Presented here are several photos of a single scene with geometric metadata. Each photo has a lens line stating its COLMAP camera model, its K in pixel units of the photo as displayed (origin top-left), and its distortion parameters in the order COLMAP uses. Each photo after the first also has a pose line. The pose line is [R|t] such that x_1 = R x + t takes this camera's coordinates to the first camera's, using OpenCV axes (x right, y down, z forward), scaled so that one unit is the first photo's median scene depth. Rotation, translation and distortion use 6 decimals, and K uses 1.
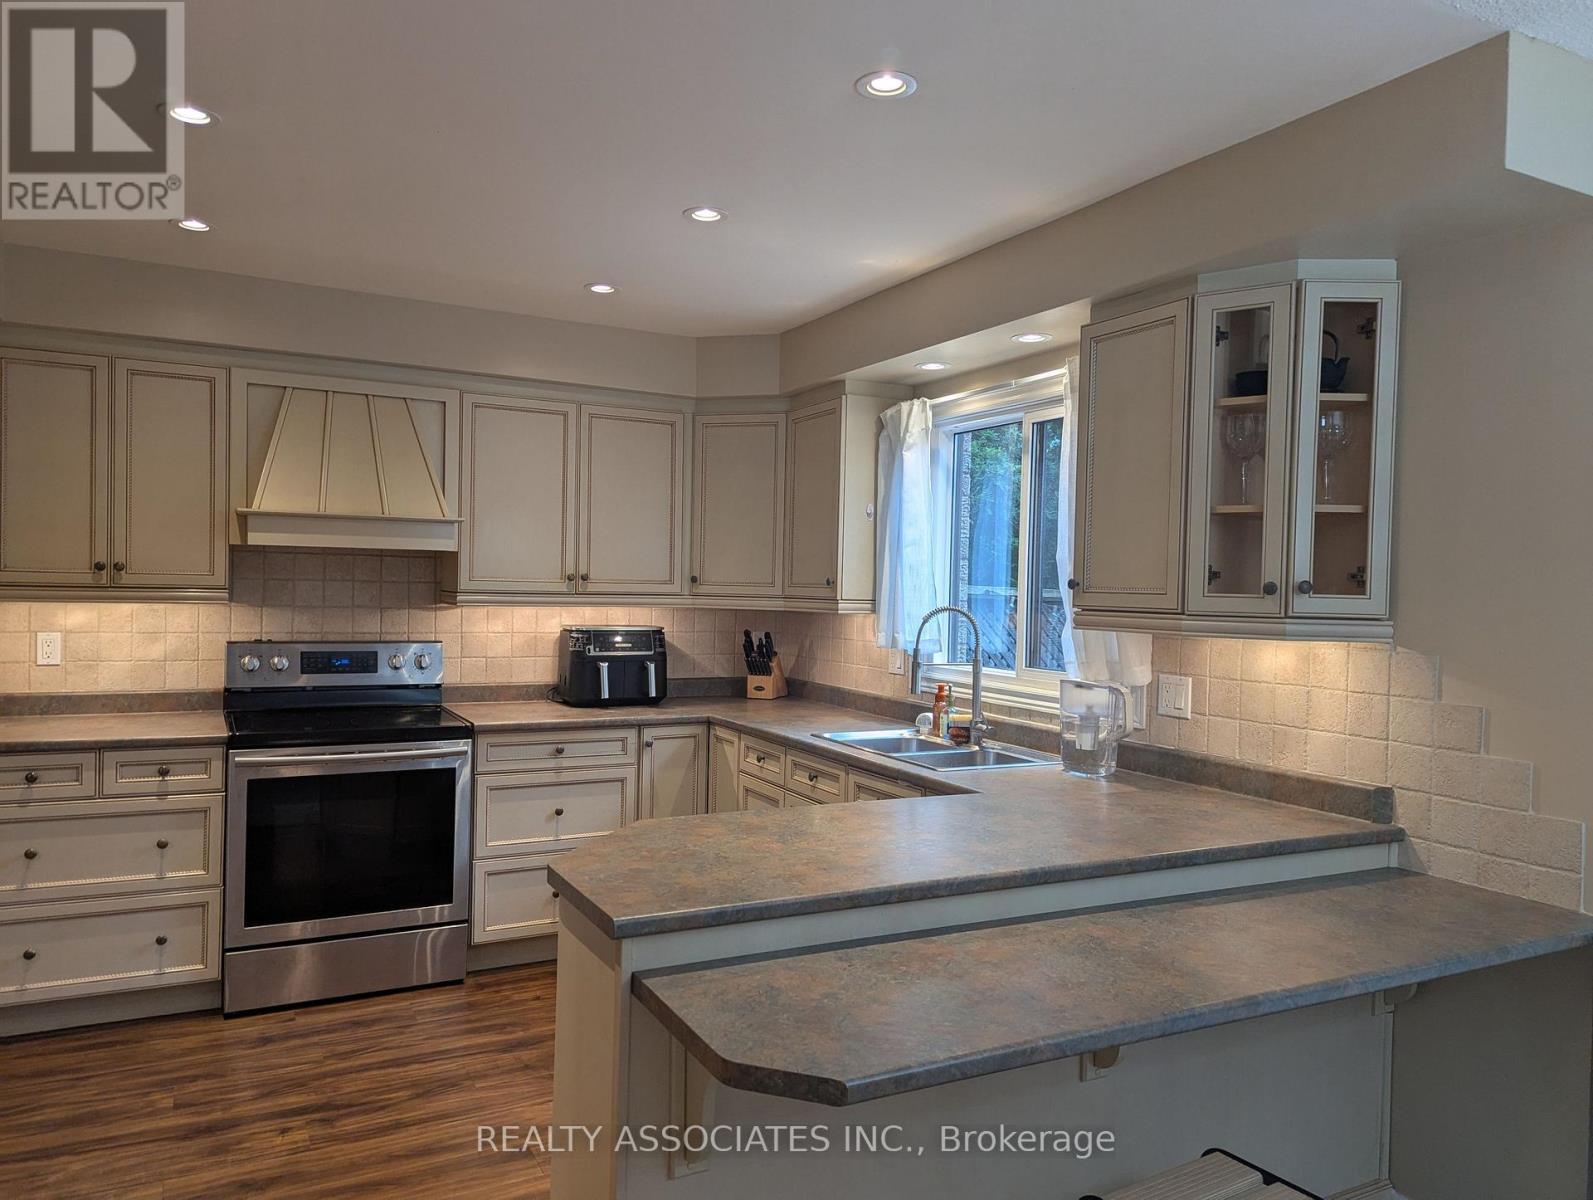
lens RADIAL K [[1129.6, 0, 784.1], [0, 1129.6, 621.6], [0, 0, 1]] dist [0.073763, -0.058551]
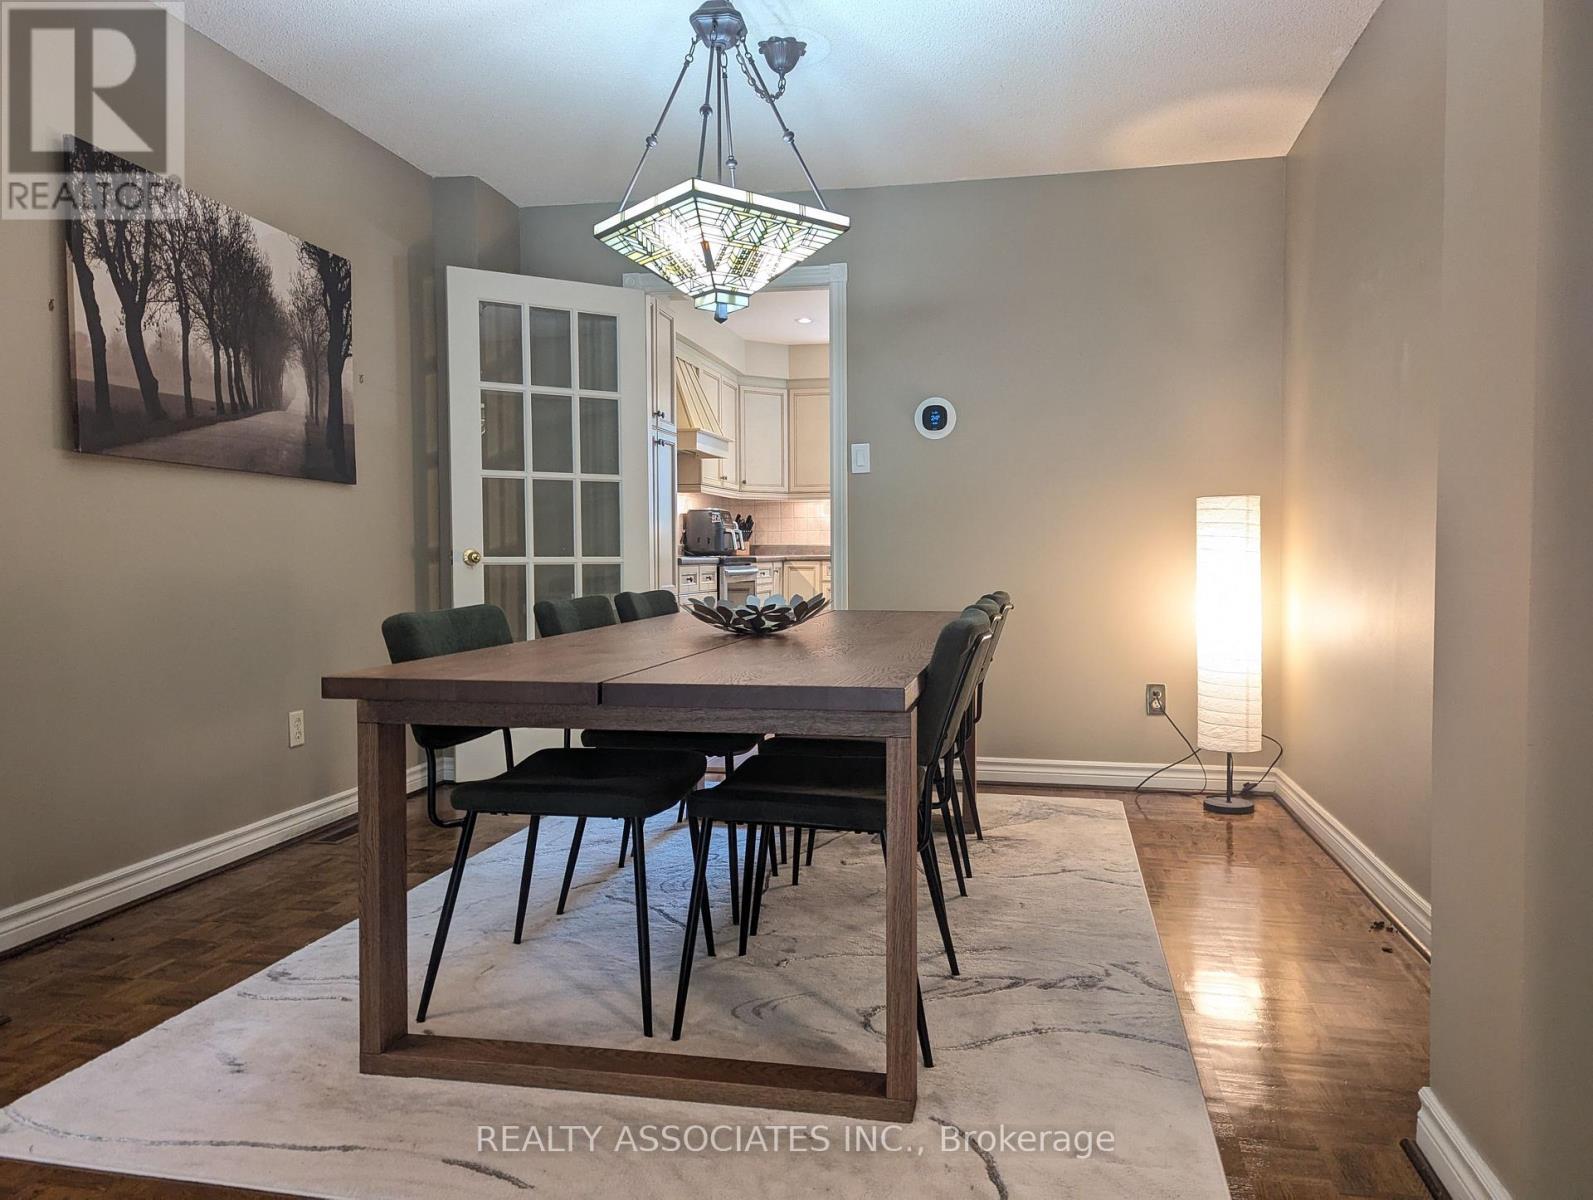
lens RADIAL K [[1128.1, 0, 799.0], [0, 1128.1, 589.9], [0, 0, 1]] dist [-0.002093, -0.003672]
pose [[0.635968, -0.050321, 0.770073, -1.841757], [0.047316, 0.998537, 0.026174, 0.116118], [-0.770264, 0.019791, 0.637418, -0.205174]]
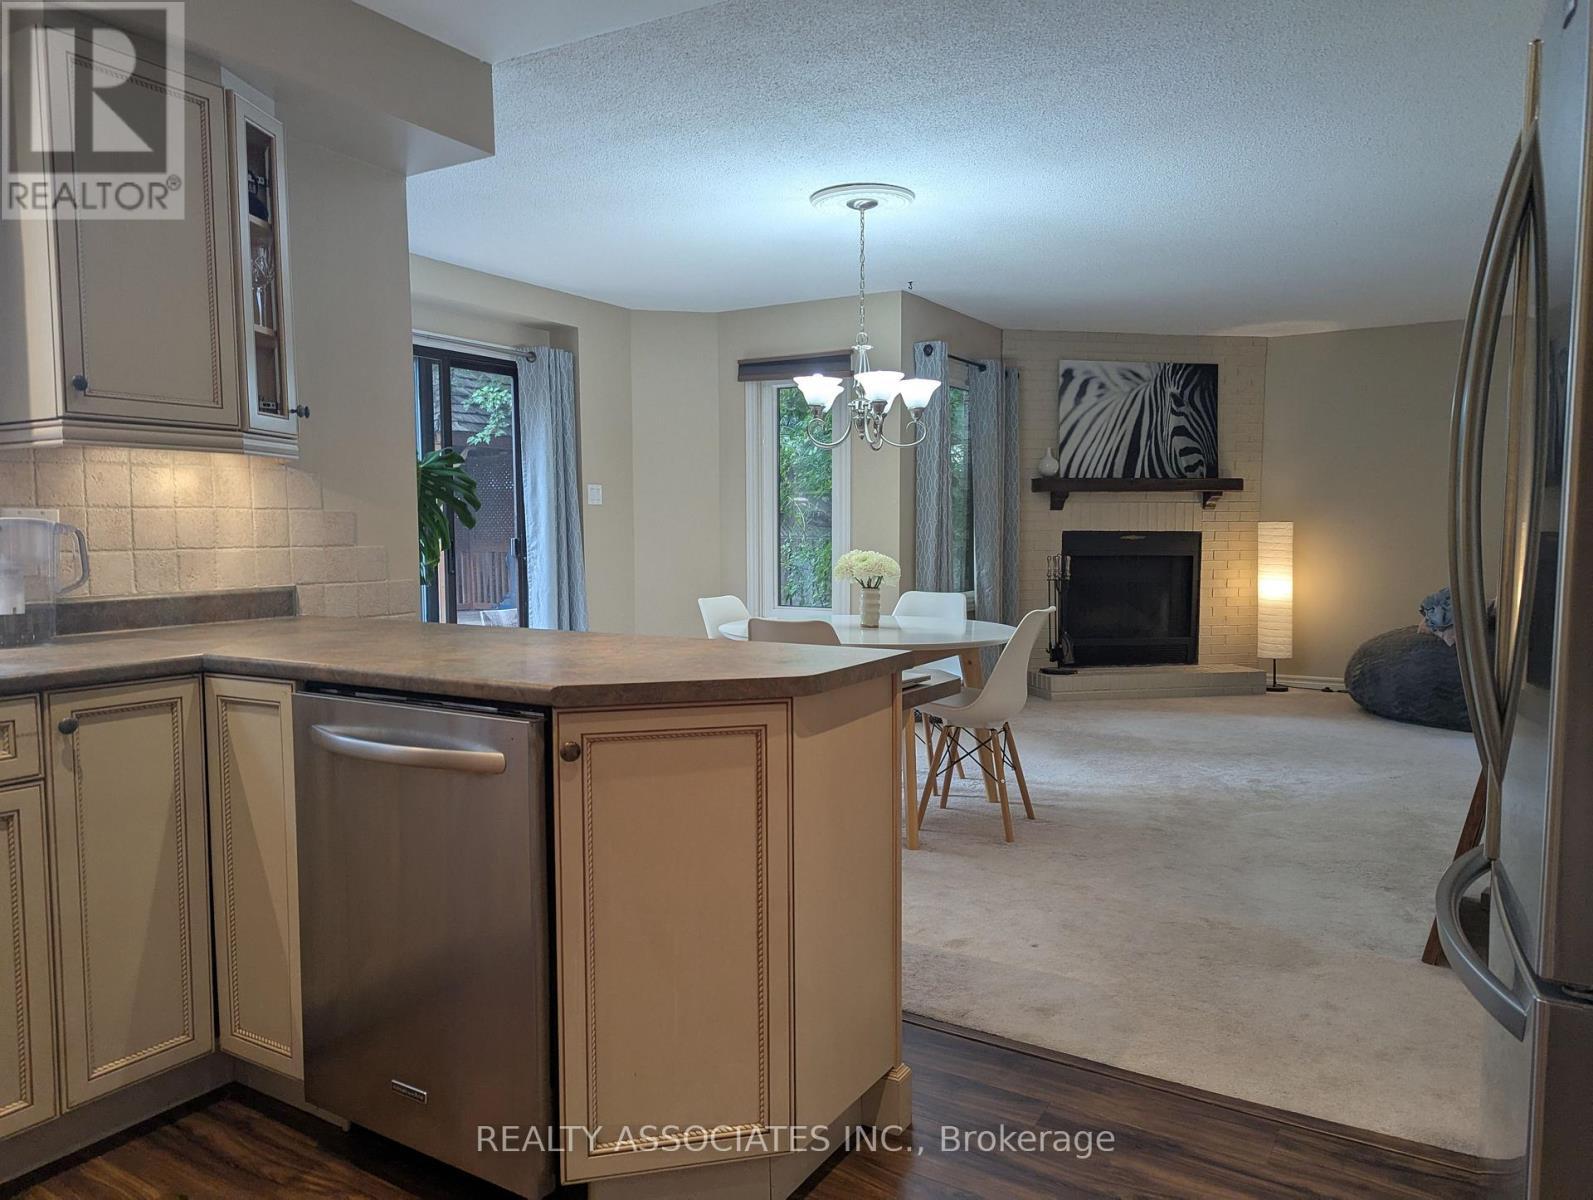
lens RADIAL K [[1118.4, 0, 790.8], [0, 1118.4, 607.9], [0, 0, 1]] dist [0.018981, -0.005229]
pose [[-0.516349, -0.084829, 0.852167, -0.557522], [0.019026, 0.993700, 0.110446, 0.036009], [-0.856167, 0.073242, -0.511482, 0.869216]]
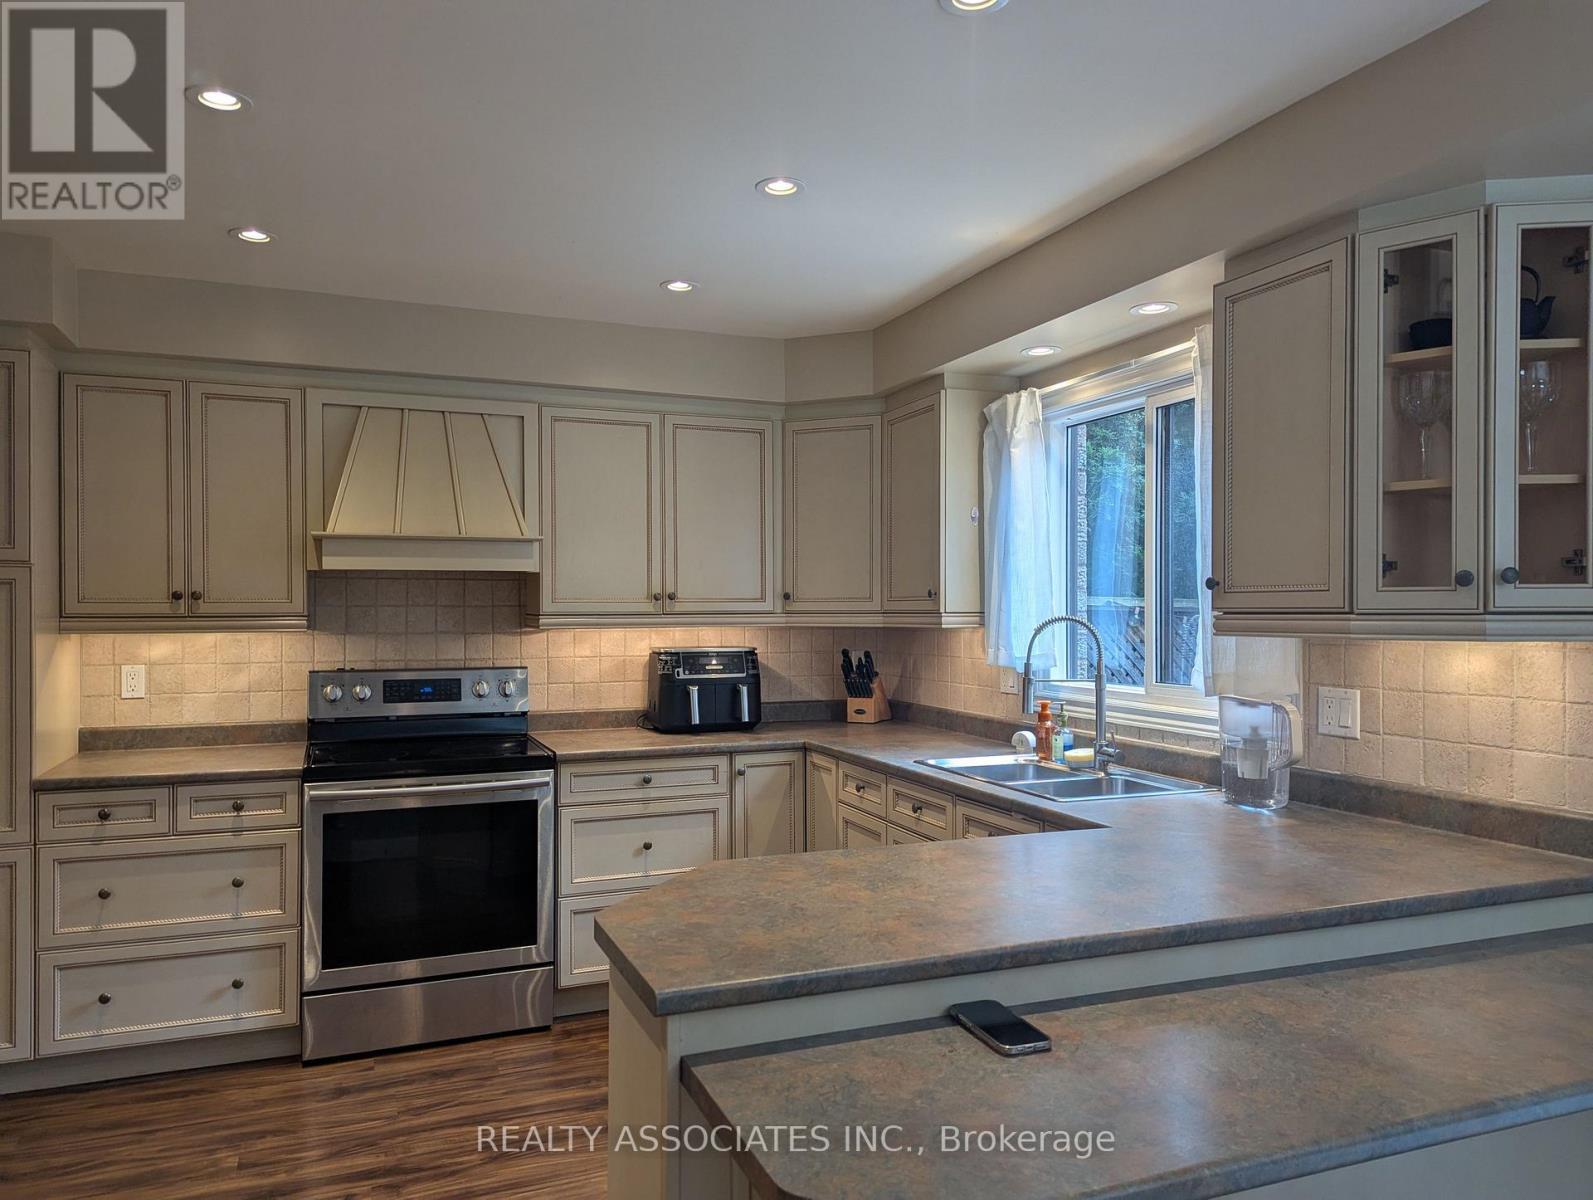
lens RADIAL K [[1129.6, 0, 784.1], [0, 1129.6, 621.6], [0, 0, 1]] dist [0.073763, -0.058551]
pose [[0.994780, -0.022953, -0.099425, 0.014386], [0.020672, 0.999500, -0.023910, 0.008676], [0.099924, 0.021730, 0.994758, 0.093650]]
